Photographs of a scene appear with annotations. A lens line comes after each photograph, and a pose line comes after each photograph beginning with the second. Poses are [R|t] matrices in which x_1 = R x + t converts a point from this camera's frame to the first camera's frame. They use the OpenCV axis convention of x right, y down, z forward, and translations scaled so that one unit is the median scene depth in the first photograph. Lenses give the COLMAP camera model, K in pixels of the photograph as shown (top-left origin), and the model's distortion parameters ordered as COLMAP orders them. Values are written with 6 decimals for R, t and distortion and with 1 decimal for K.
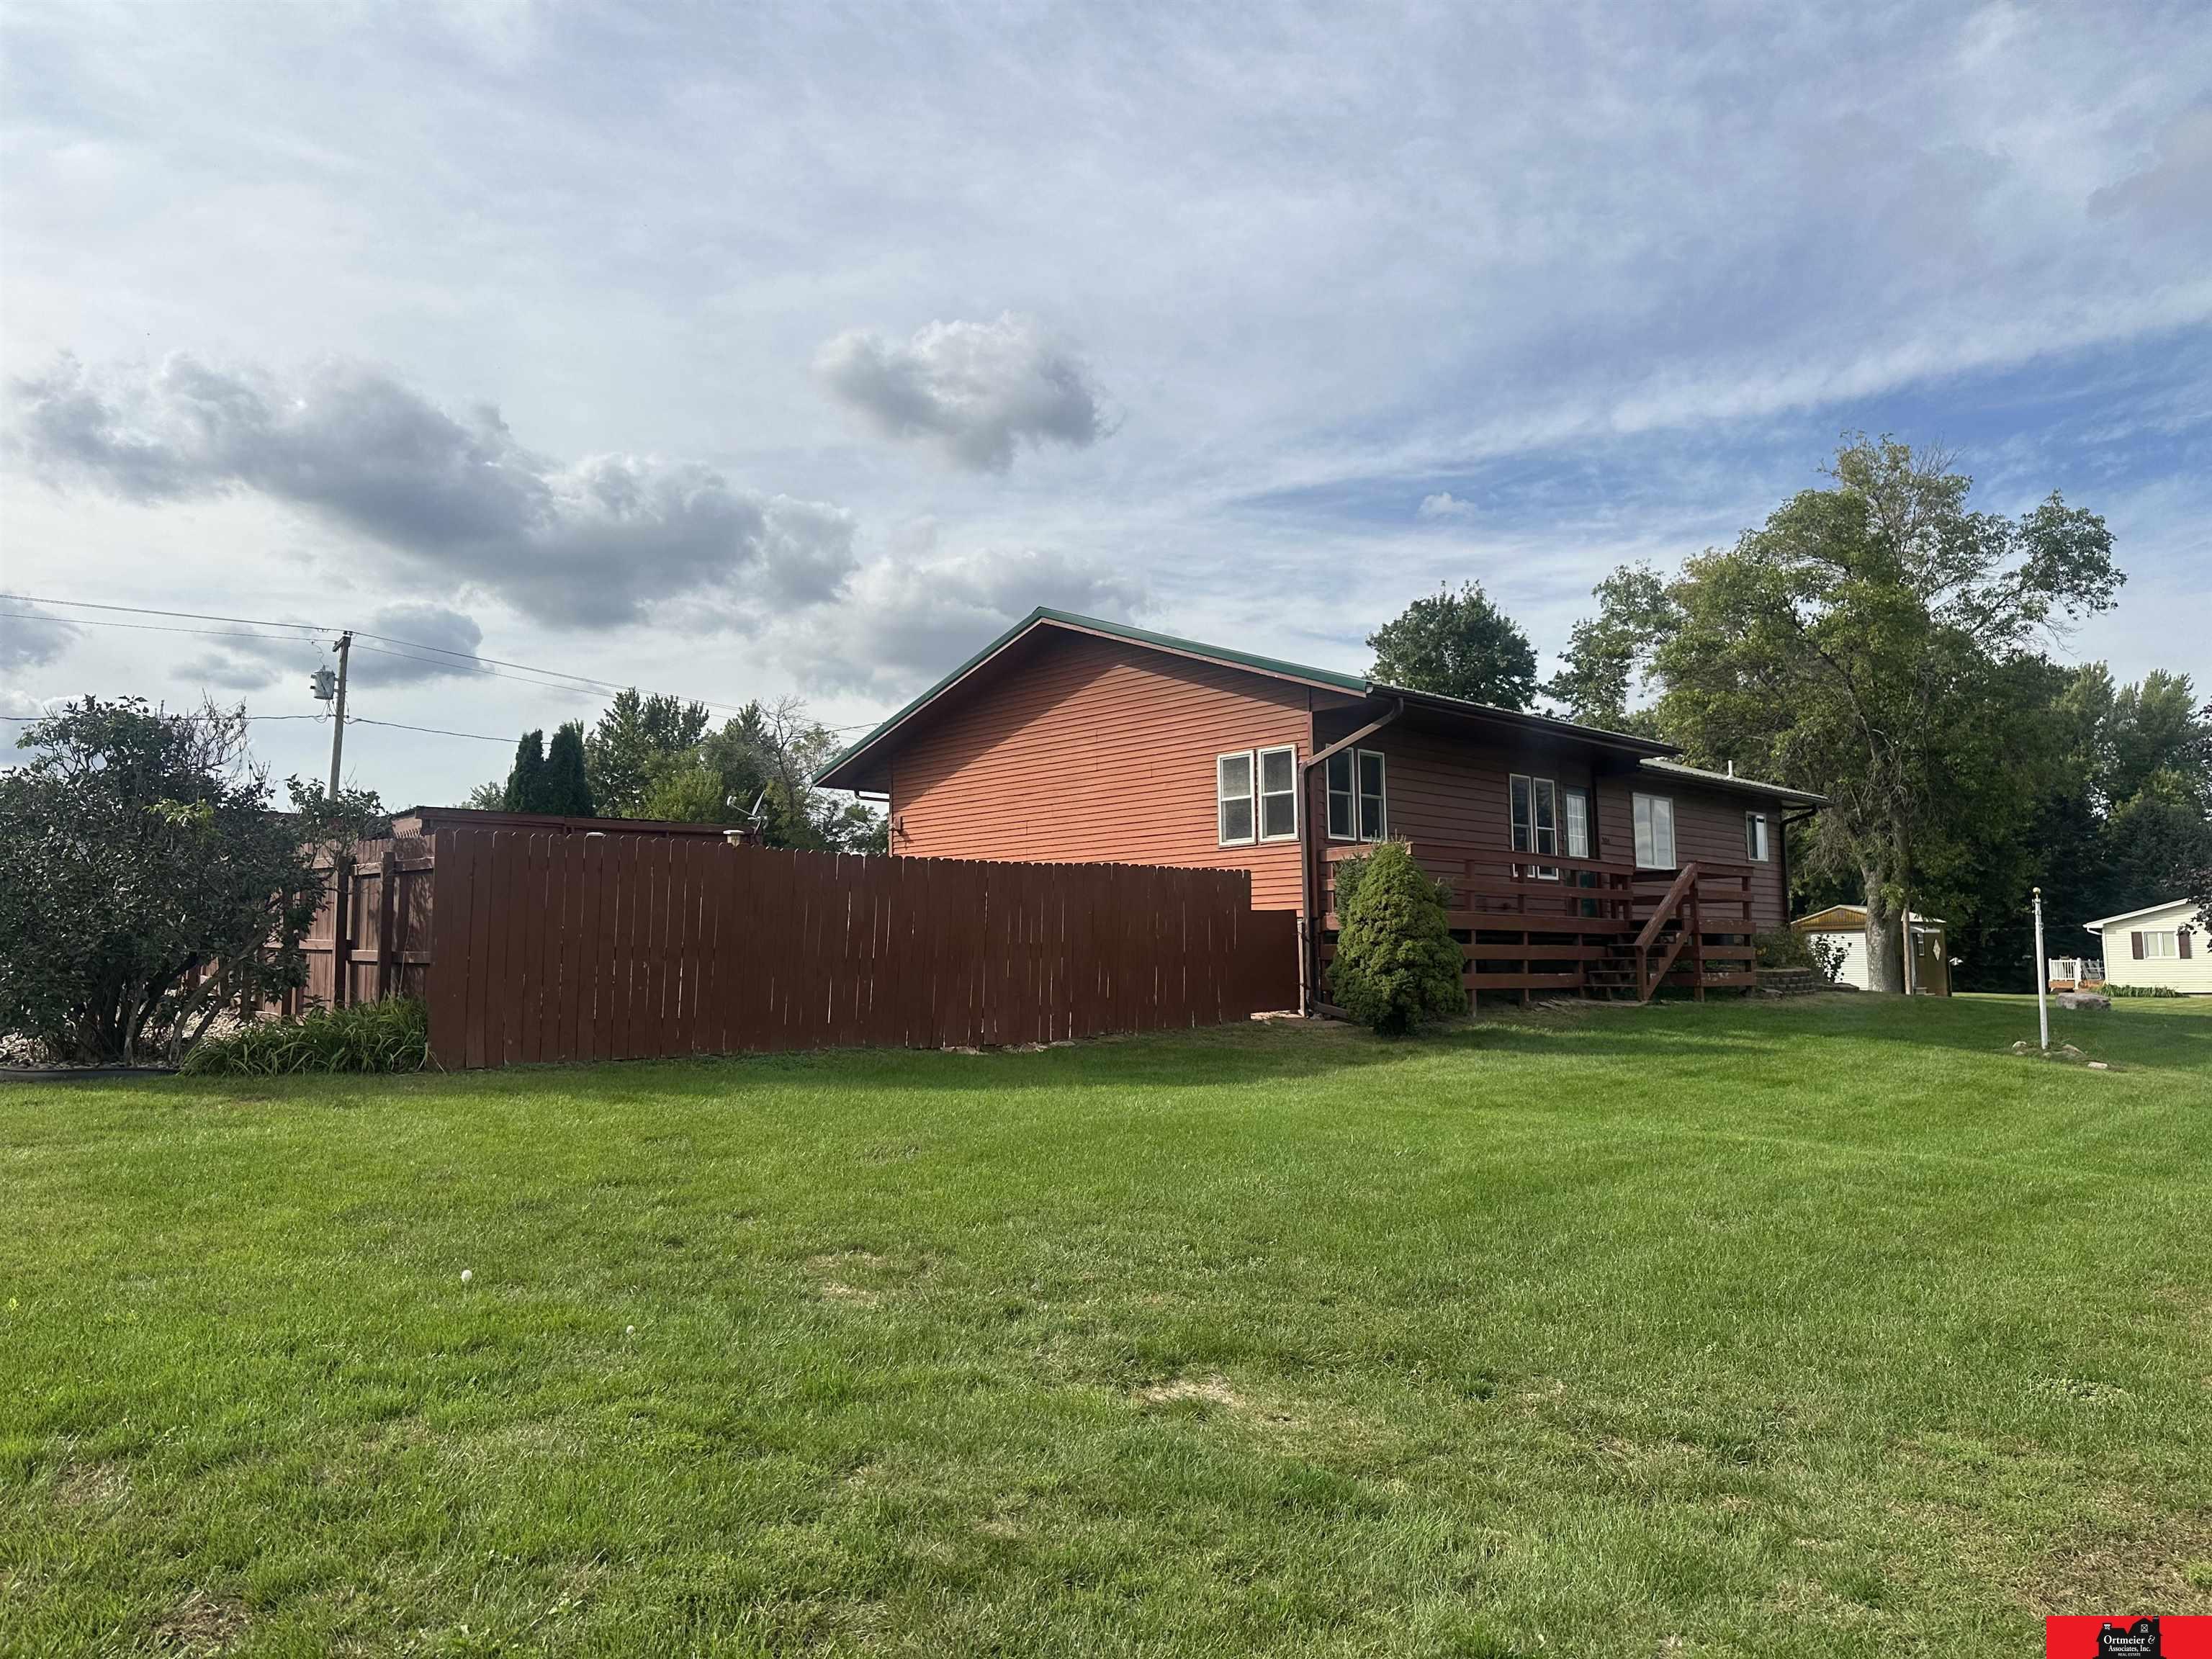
lens RADIAL K [[1562.8, 0, 1099.6], [0, 1562.8, 800.4], [0, 0, 1]] dist [0.055874, -0.054319]
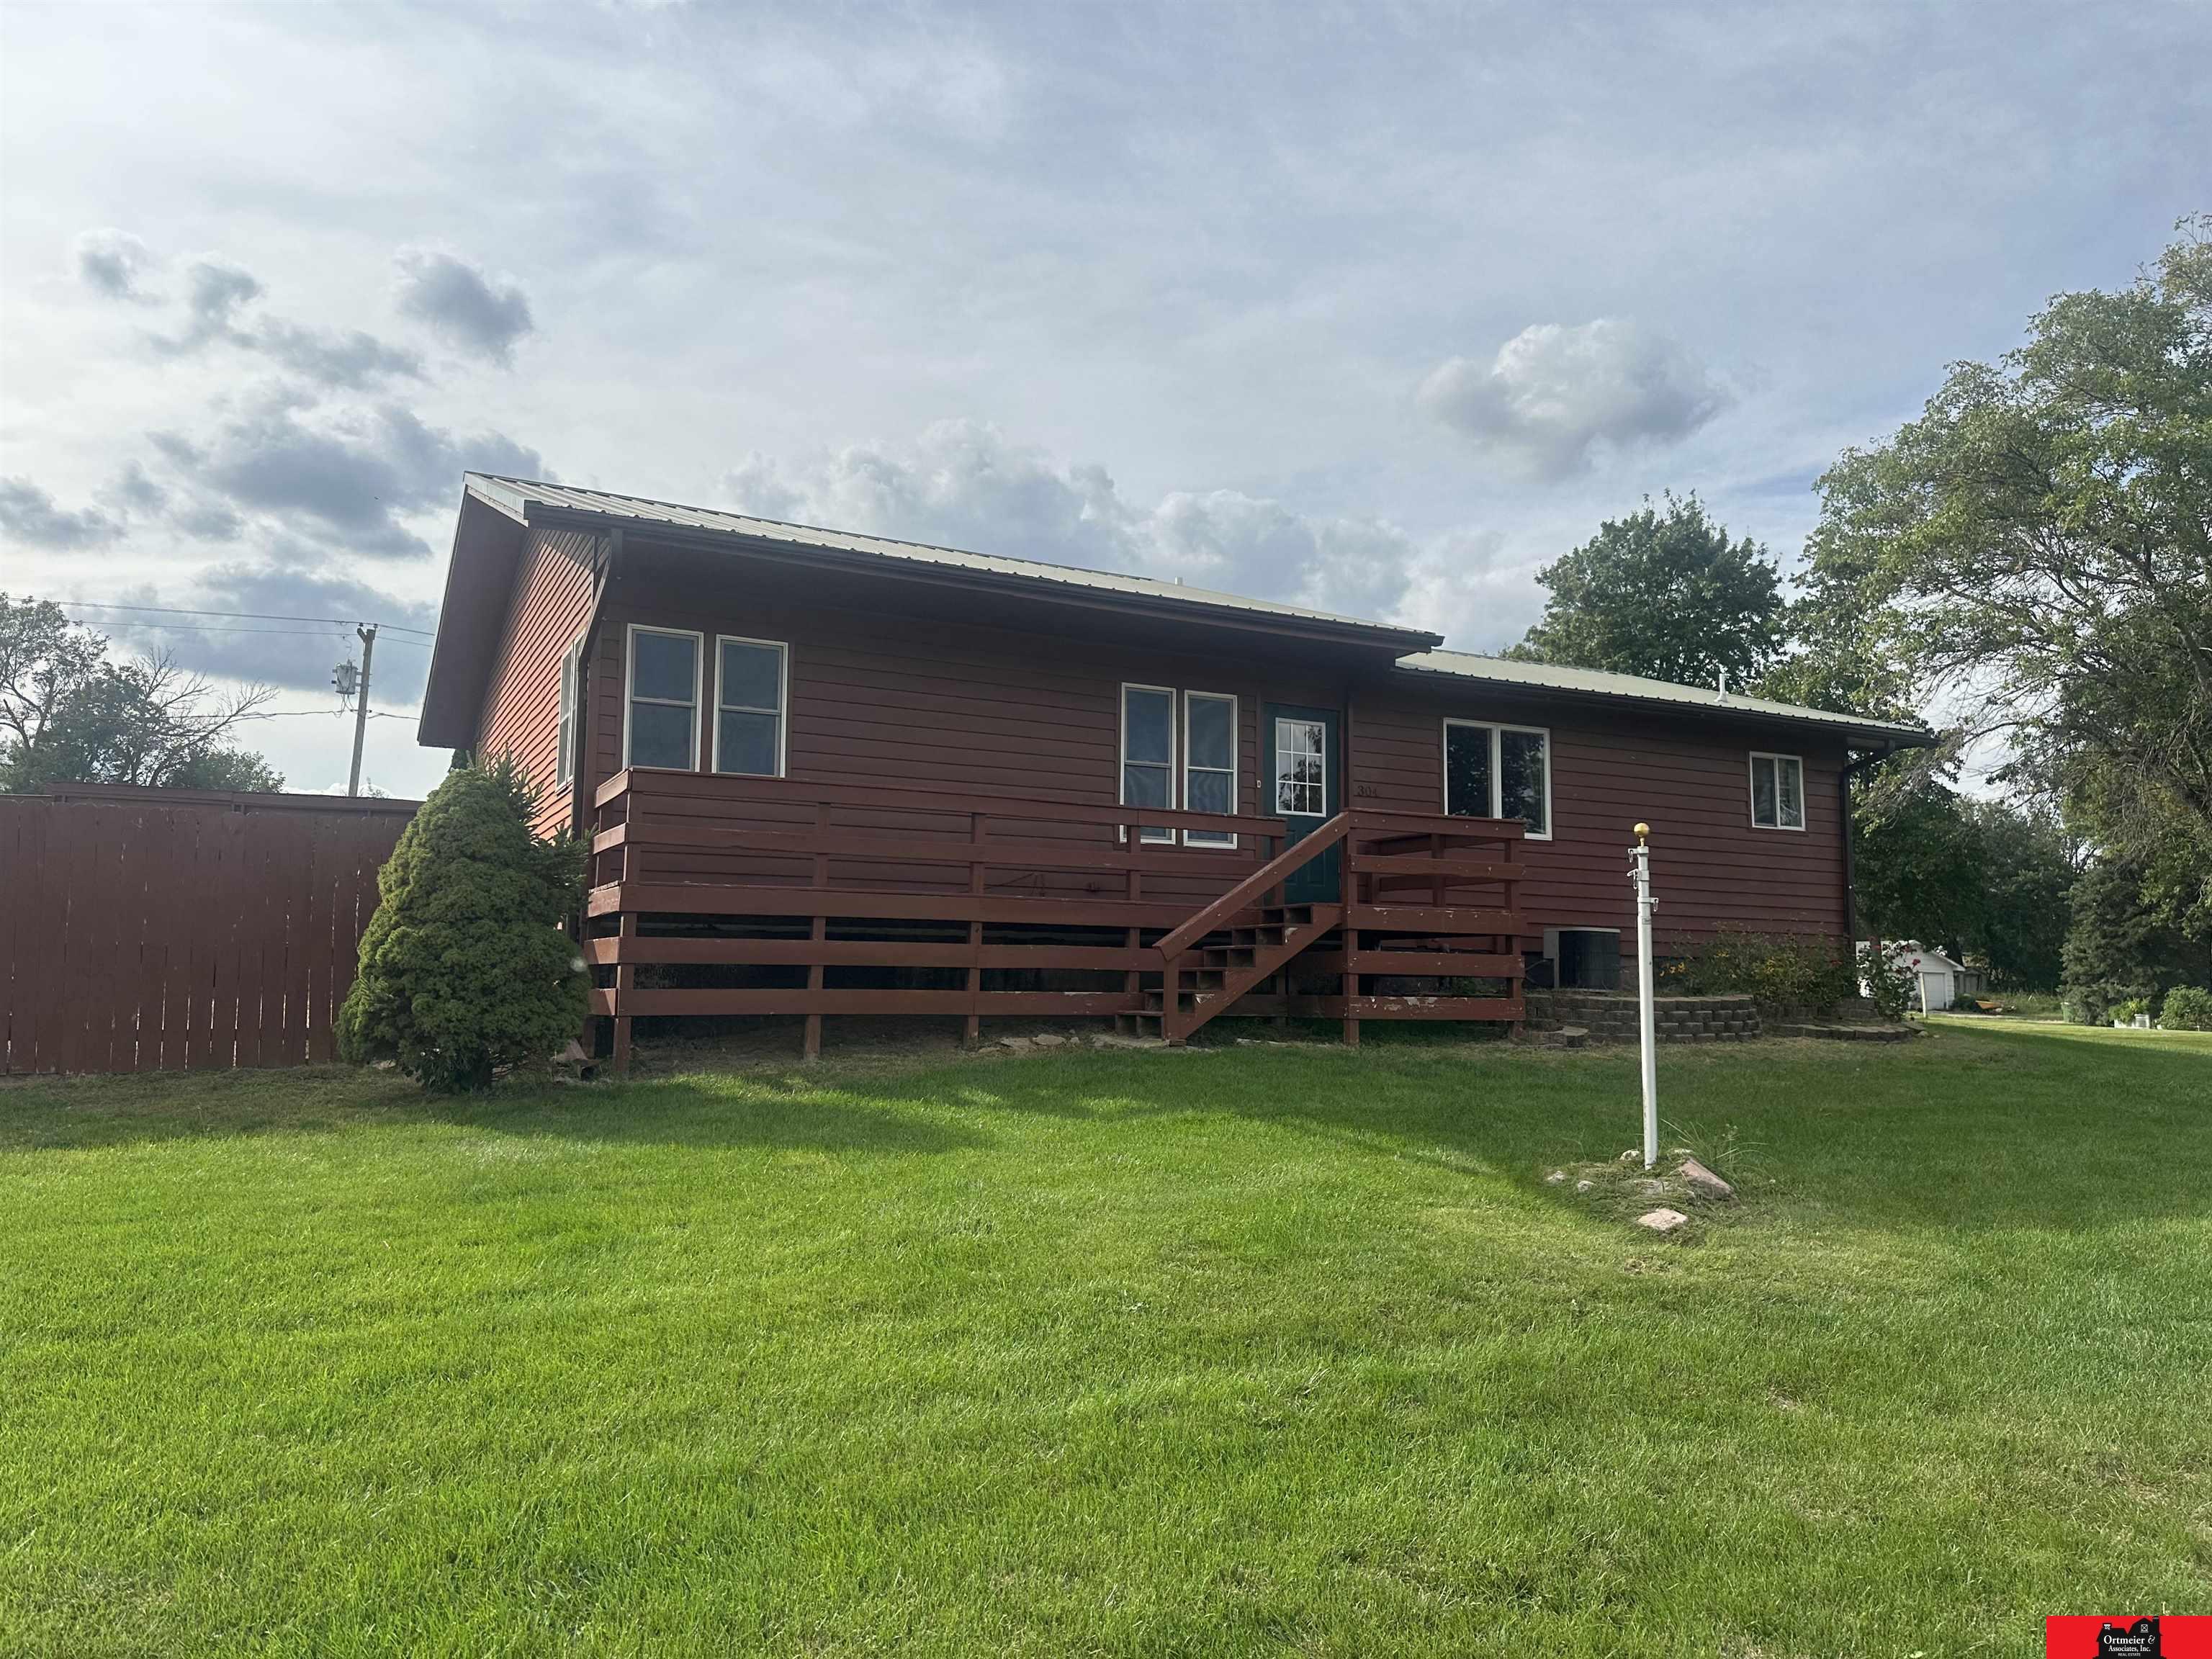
lens RADIAL K [[1562.8, 0, 1099.6], [0, 1562.8, 800.4], [0, 0, 1]] dist [0.055874, -0.054319]
pose [[0.945815, -0.020111, -0.324082, 0.502800], [0.015819, 0.999749, -0.015872, 0.045075], [0.324320, 0.009886, 0.945896, 0.423988]]
